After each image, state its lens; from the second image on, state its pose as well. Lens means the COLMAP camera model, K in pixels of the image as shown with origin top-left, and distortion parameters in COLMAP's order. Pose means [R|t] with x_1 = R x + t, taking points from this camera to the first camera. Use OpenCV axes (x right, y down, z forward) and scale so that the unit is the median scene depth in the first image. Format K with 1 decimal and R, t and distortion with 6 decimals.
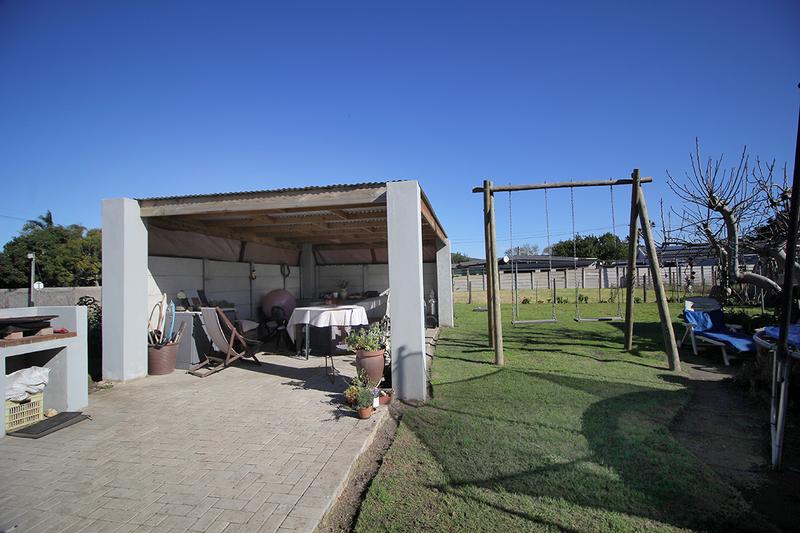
lens RADIAL K [[371.5, 0, 406.5], [0, 371.5, 265.4], [0, 0, 1]] dist [-0.000790, -0.012373]
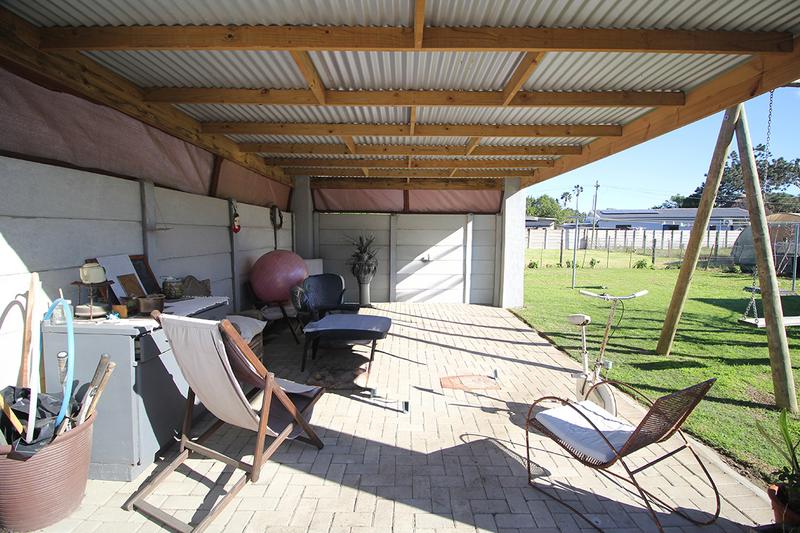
lens RADIAL K [[371.5, 0, 406.5], [0, 371.5, 265.4], [0, 0, 1]] dist [-0.000790, -0.012373]
pose [[0.983027, 0.012638, 0.183026, -0.327774], [-0.034351, 0.992661, 0.115952, 0.019102], [-0.180218, -0.120271, 0.976246, 0.526631]]
